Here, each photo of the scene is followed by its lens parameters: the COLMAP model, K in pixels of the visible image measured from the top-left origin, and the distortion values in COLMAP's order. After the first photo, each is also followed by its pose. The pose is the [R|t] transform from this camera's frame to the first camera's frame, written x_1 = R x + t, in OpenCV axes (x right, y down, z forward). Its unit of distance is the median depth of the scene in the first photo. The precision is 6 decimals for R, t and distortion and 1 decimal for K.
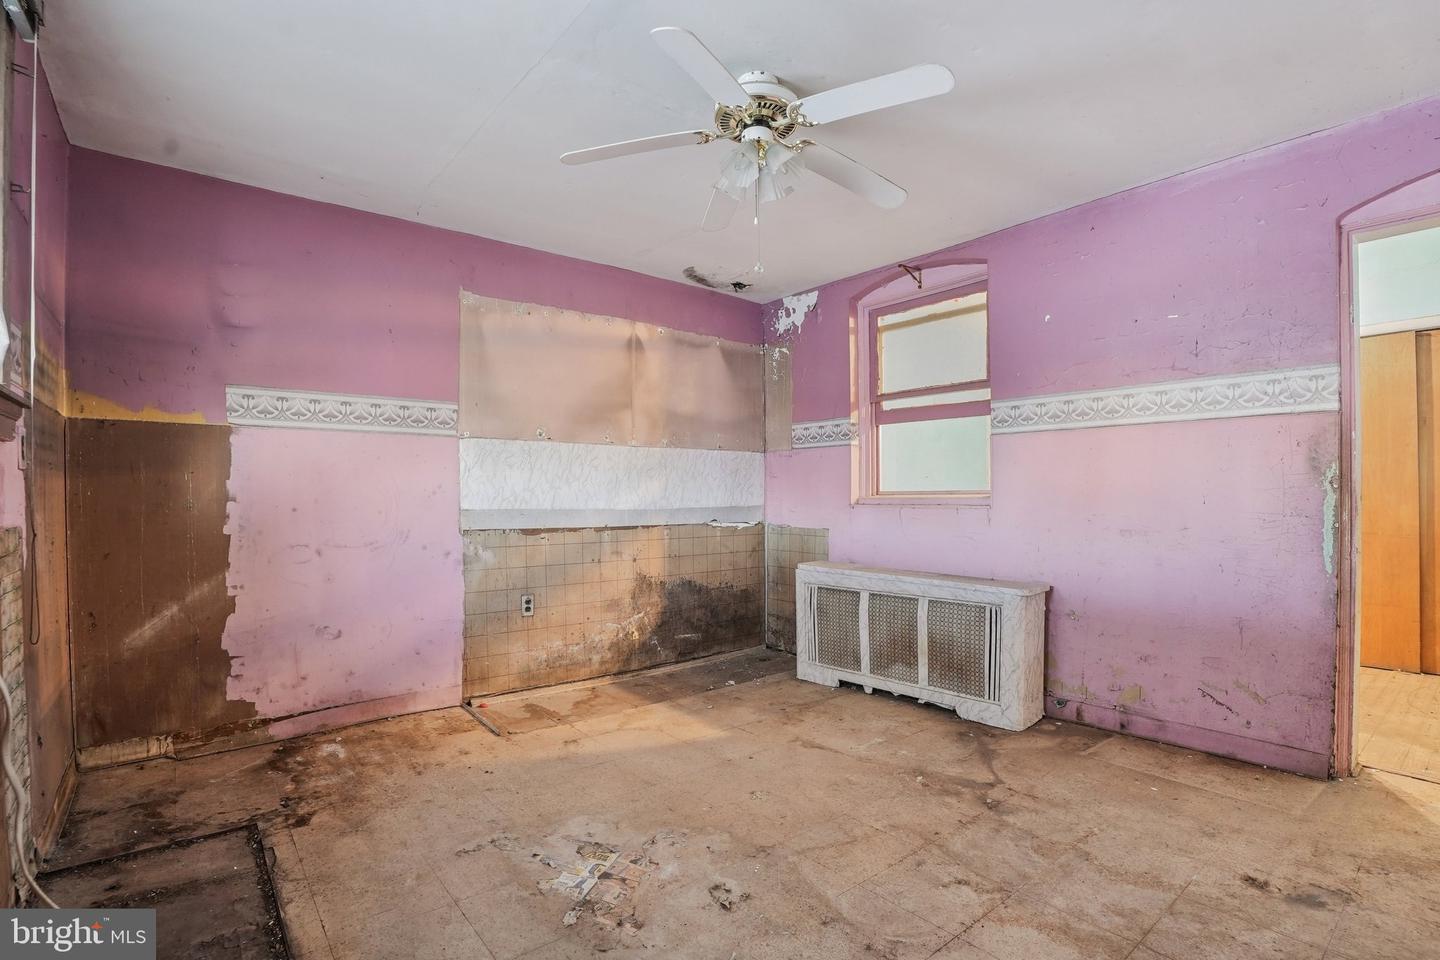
lens RADIAL K [[675.4, 0, 696.3], [0, 675.4, 501.3], [0, 0, 1]] dist [-0.077414, 0.017611]
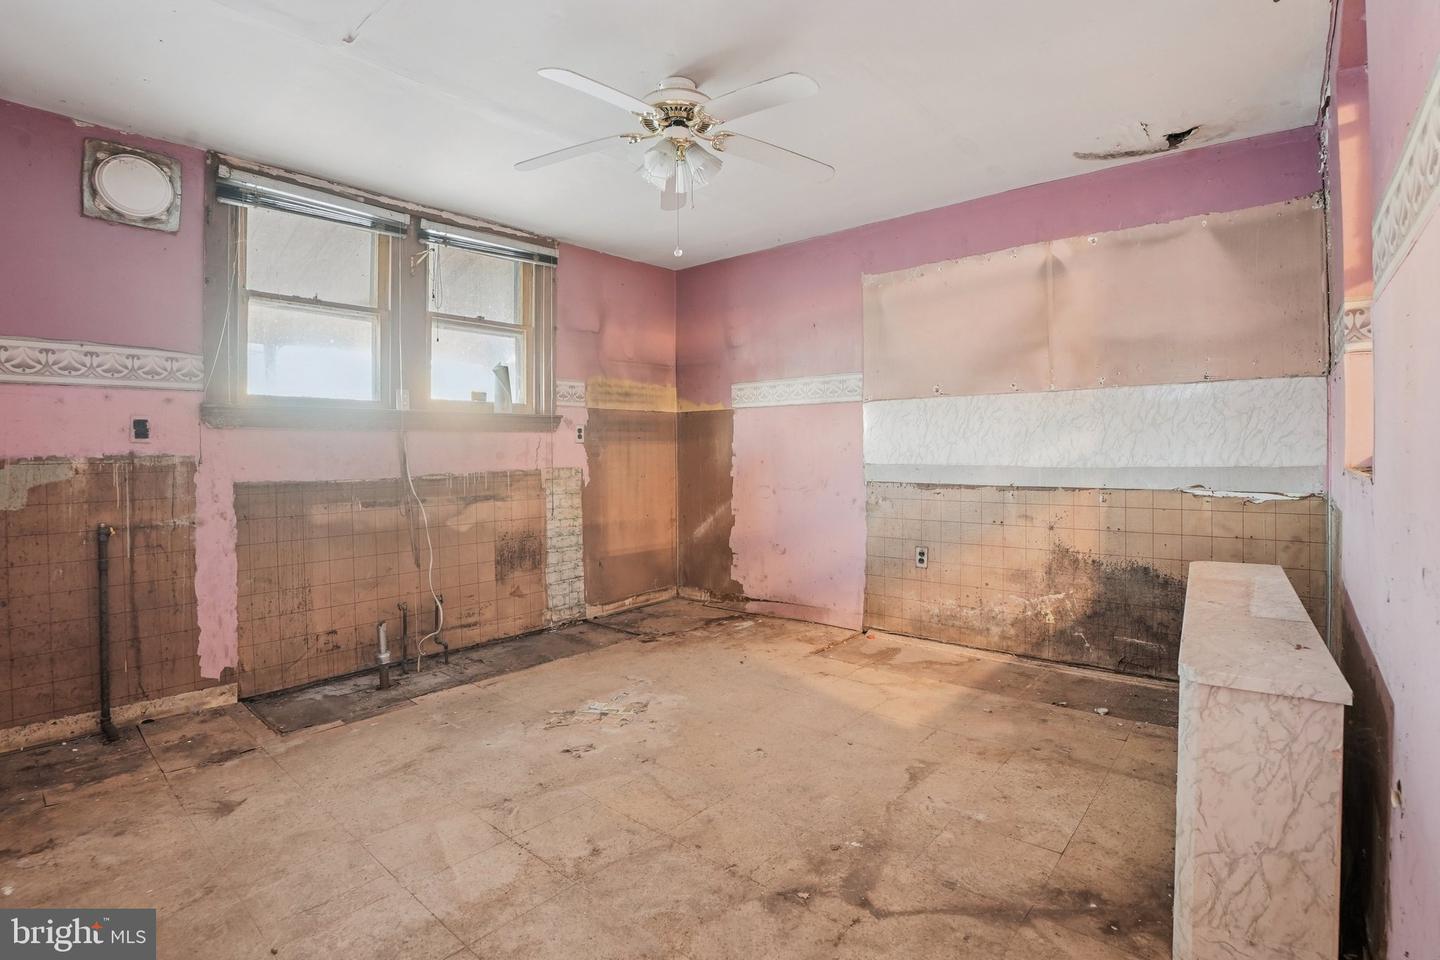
lens RADIAL K [[675.4, 0, 720.9], [0, 675.4, 446.8], [0, 0, 1]] dist [-0.077414, 0.017611]
pose [[0.197202, -0.006403, -0.980342, 0.764293], [0.001287, 0.999979, -0.006272, -0.010321], [0.980362, -0.000024, 0.197206, 0.534993]]
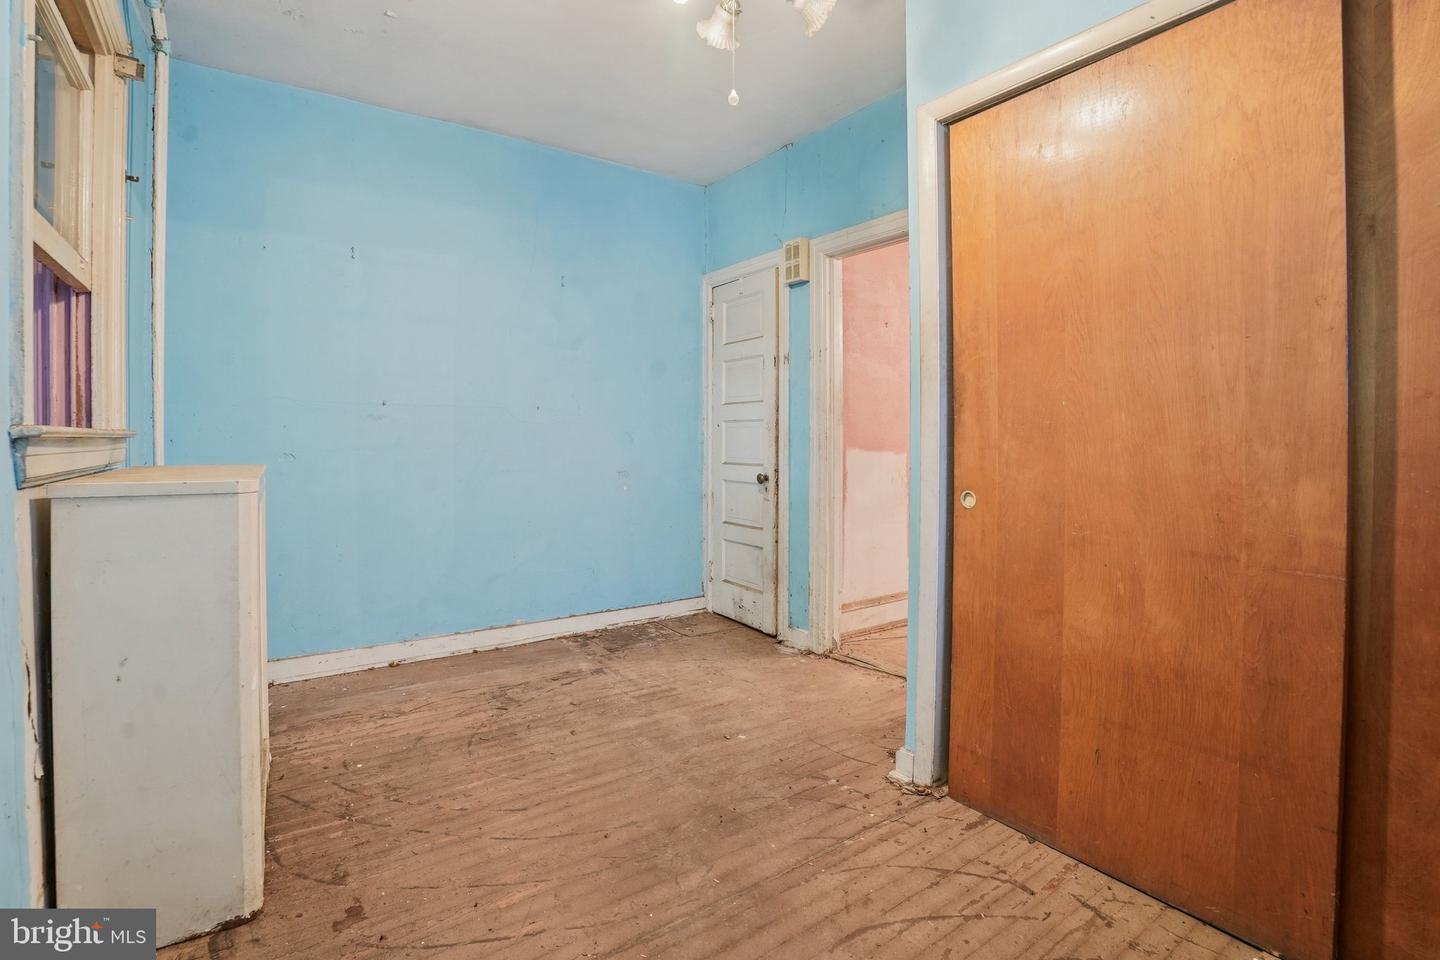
lens RADIAL K [[675.4, 0, 700.0], [0, 675.4, 450.3], [0, 0, 1]] dist [-0.077414, 0.017611]
pose [[0.998660, 0.005897, -0.051420, 0.915139], [-0.004995, 0.999832, 0.017653, -0.016783], [0.051516, -0.017373, 0.998521, 0.718368]]
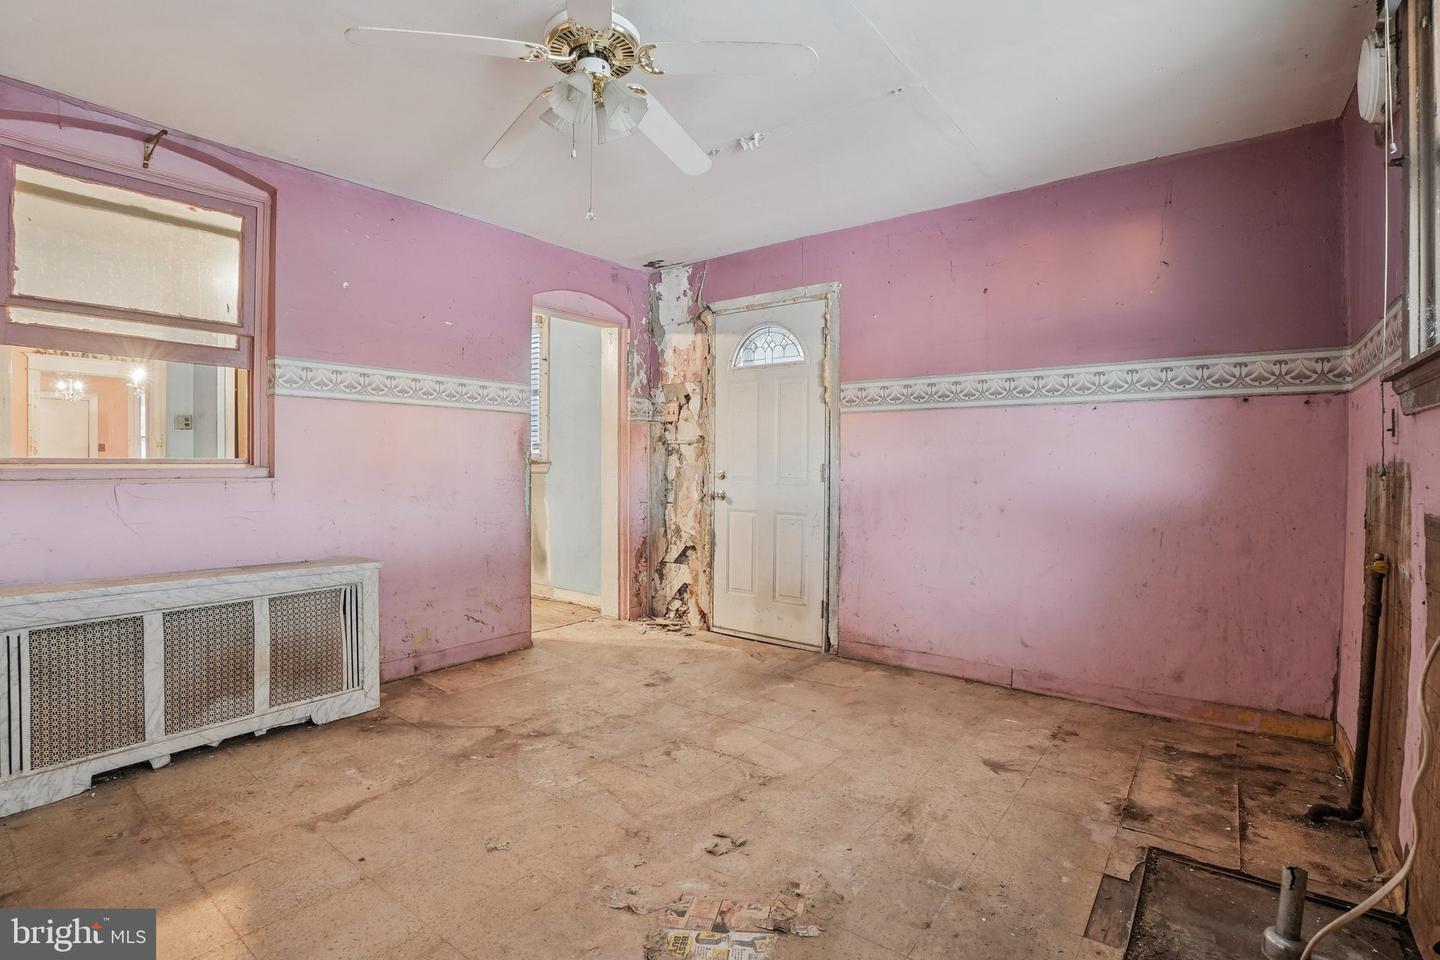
lens RADIAL K [[675.4, 0, 714.7], [0, 675.4, 467.4], [0, 0, 1]] dist [-0.077414, 0.017611]
pose [[-0.242392, -0.000719, 0.970178, -0.516541], [0.004299, 0.999989, 0.001815, -0.006039], [-0.970169, 0.004610, -0.242386, 0.668169]]
